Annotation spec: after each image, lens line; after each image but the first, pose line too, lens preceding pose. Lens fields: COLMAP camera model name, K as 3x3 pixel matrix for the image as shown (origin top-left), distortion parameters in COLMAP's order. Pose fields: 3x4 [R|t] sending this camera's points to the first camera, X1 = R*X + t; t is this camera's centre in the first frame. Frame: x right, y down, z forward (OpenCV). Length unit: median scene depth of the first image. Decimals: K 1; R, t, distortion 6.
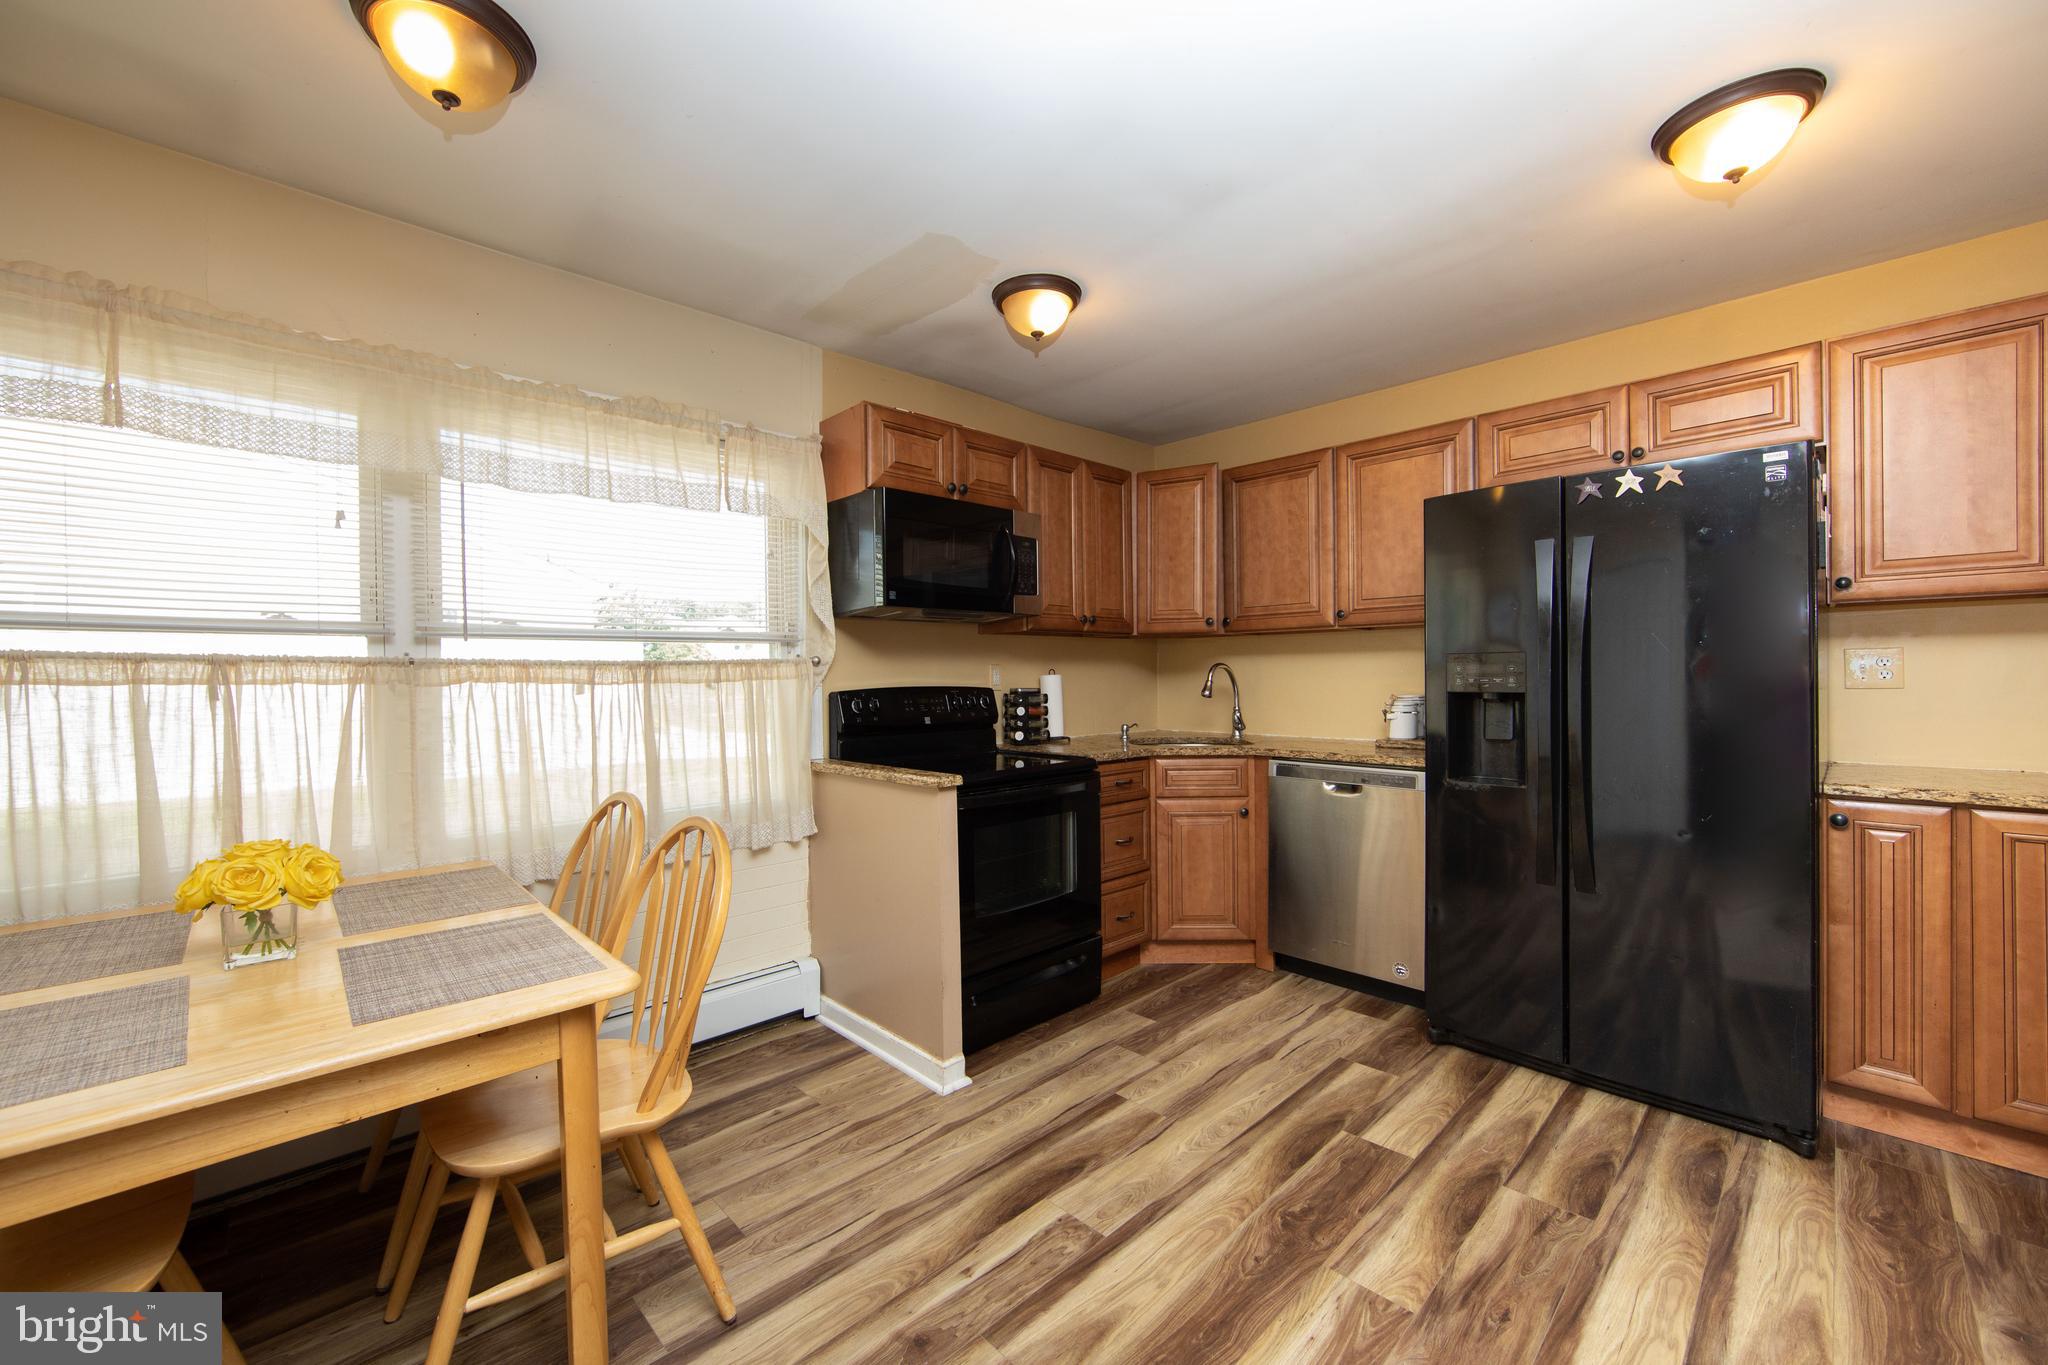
lens RADIAL K [[807.3, 0, 1009.7], [0, 807.3, 684.6], [0, 0, 1]] dist [-0.008608, 0.001227]
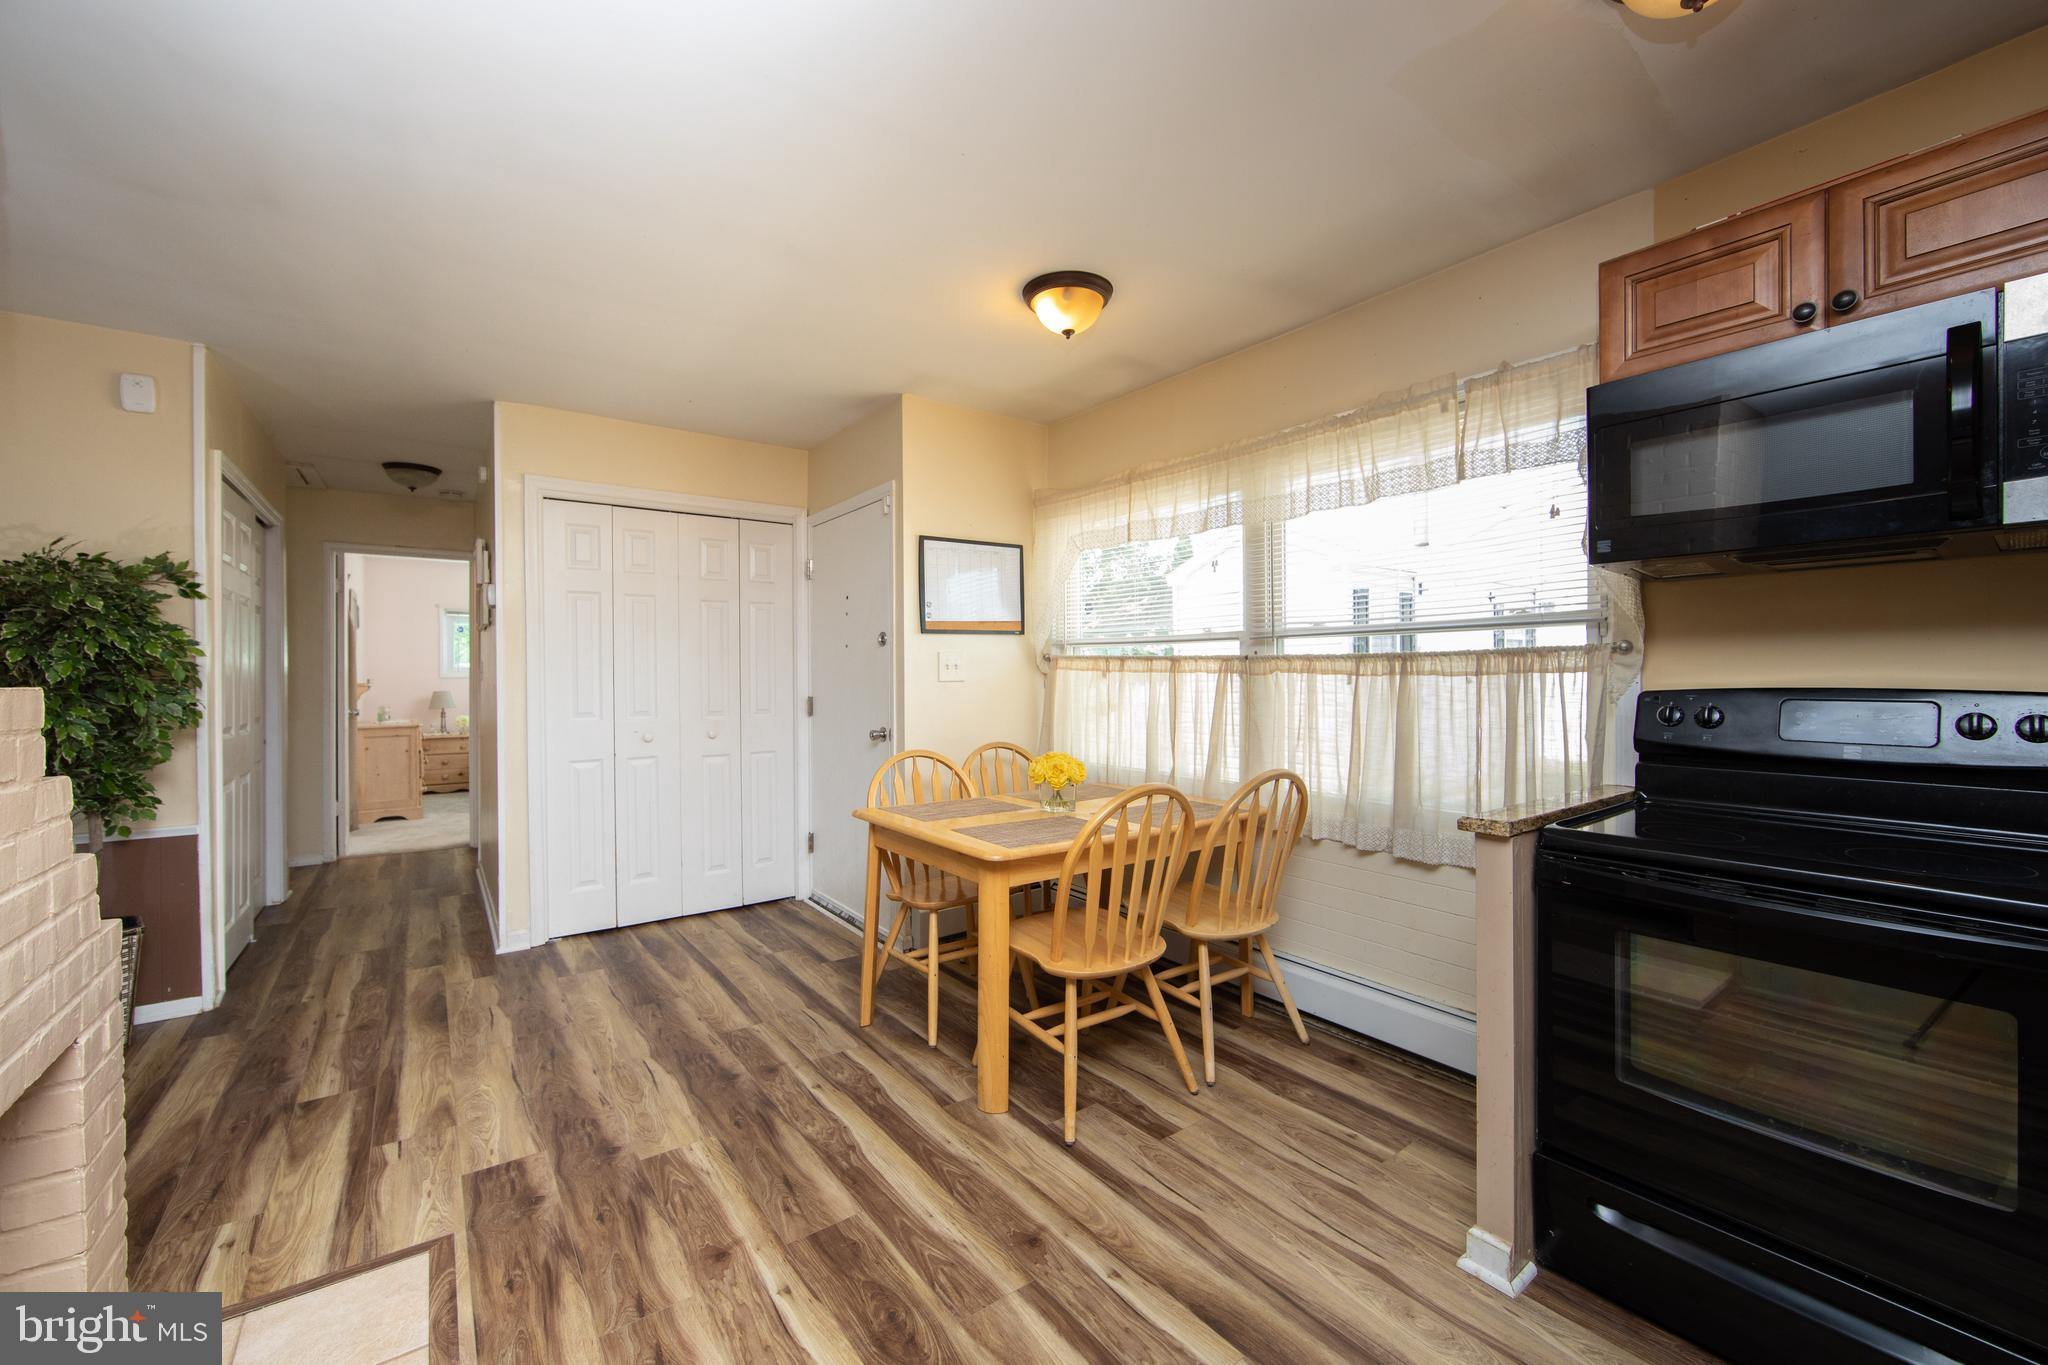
lens RADIAL K [[807.3, 0, 1014.5], [0, 807.3, 676.4], [0, 0, 1]] dist [-0.008608, 0.001227]
pose [[-0.127403, 0.016043, -0.991721, 0.697682], [-0.003490, 0.999856, 0.016623, -0.016721], [0.991845, 0.005579, -0.127329, 0.747619]]
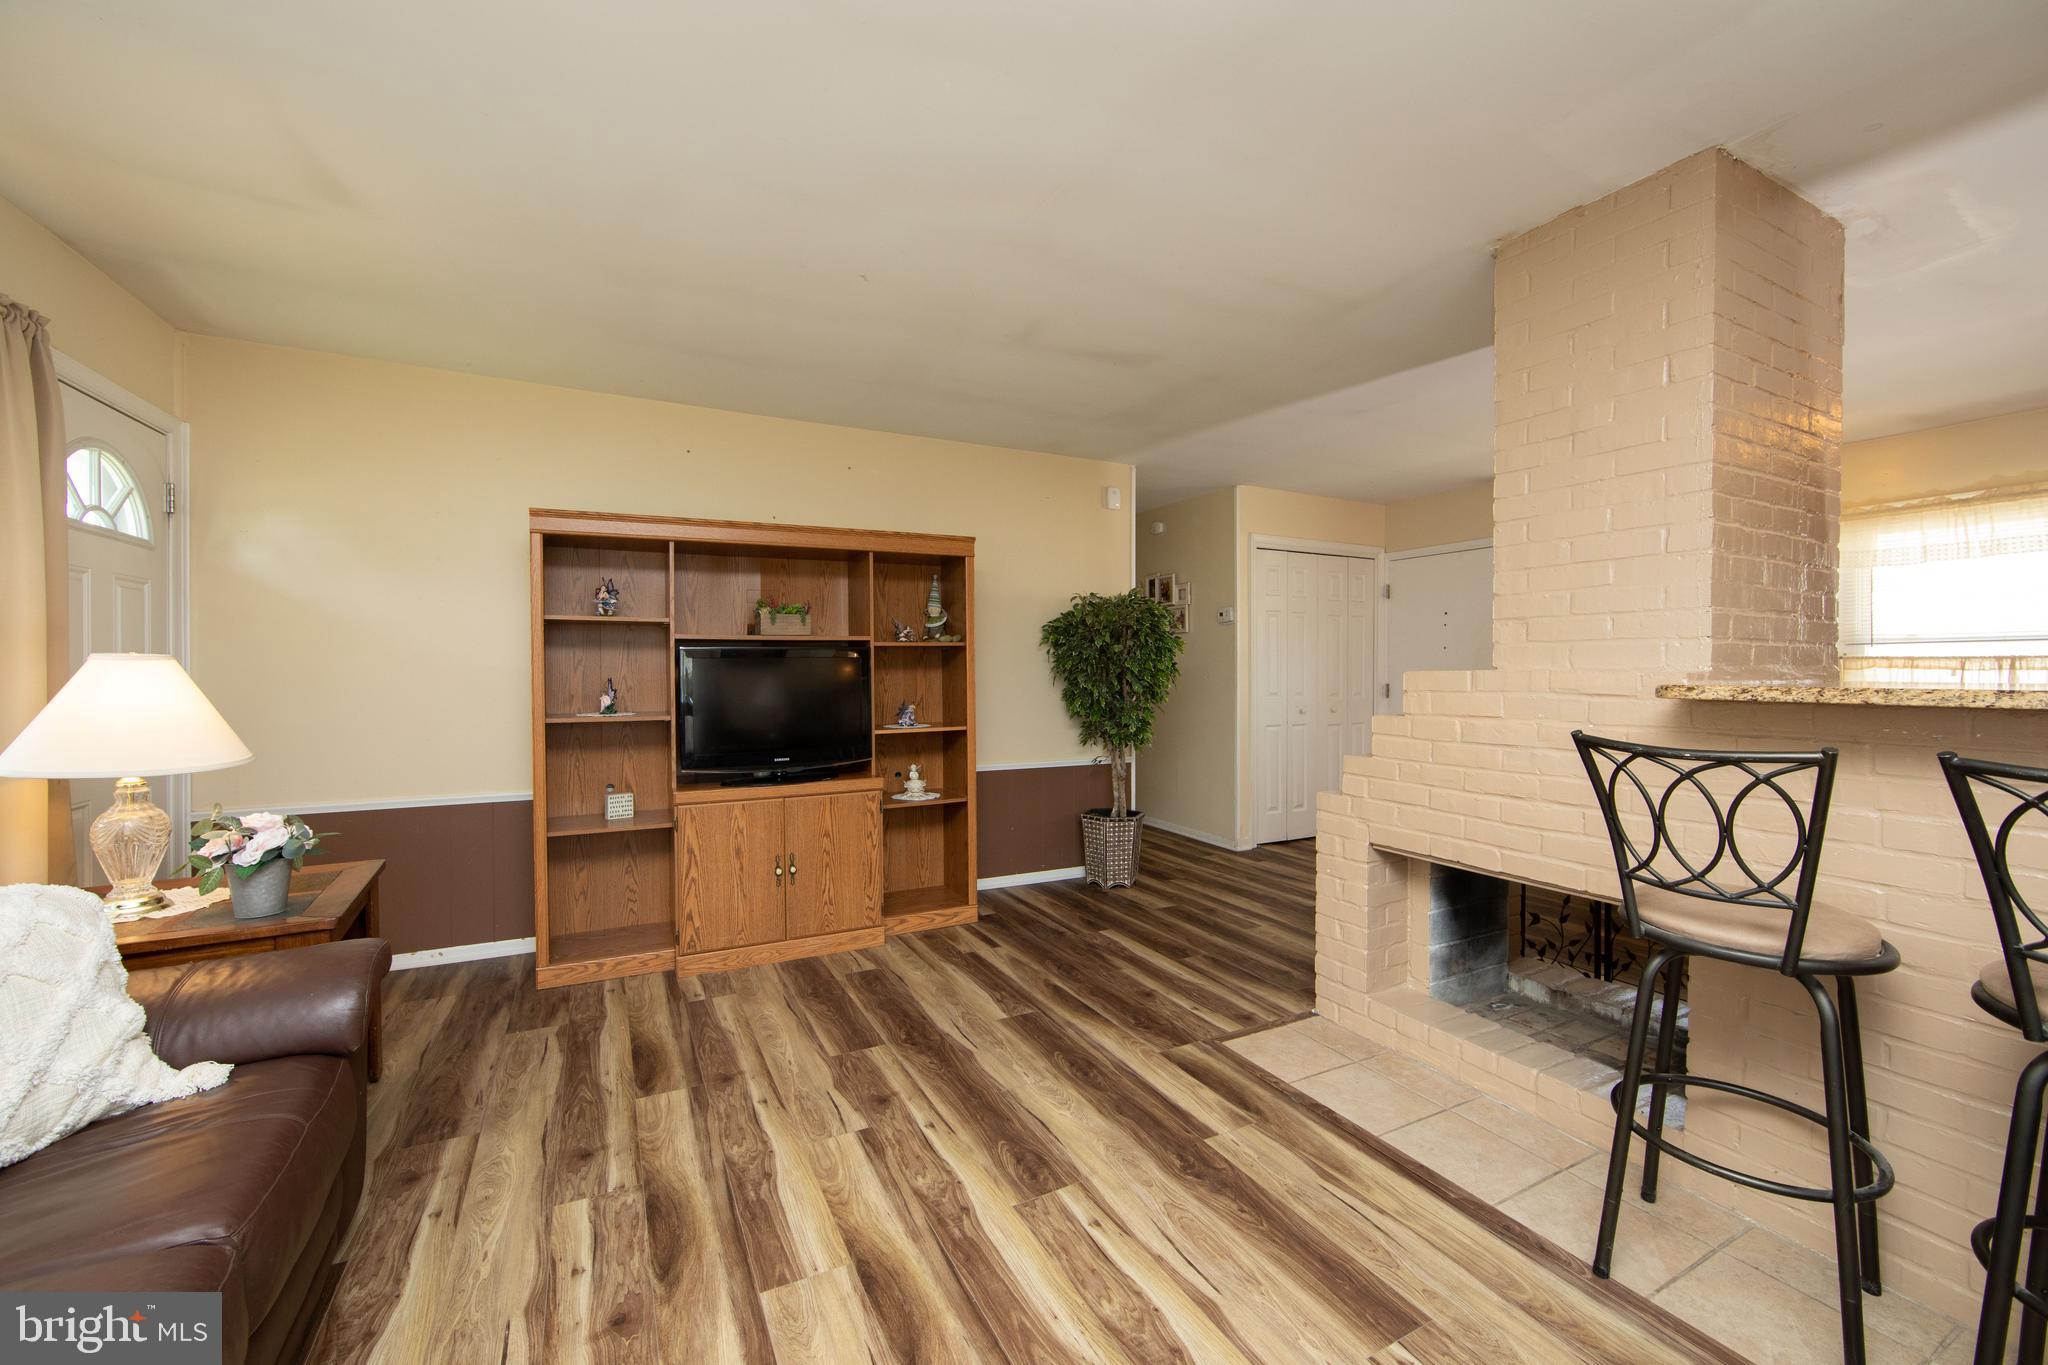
lens RADIAL K [[807.3, 0, 1032.3], [0, 807.3, 655.5], [0, 0, 1]] dist [-0.008608, 0.001227]
pose [[-0.269976, -0.002824, -0.962863, 1.763005], [-0.006957, 0.999975, -0.000982, -0.015196], [0.962842, 0.006433, -0.269989, -0.429862]]
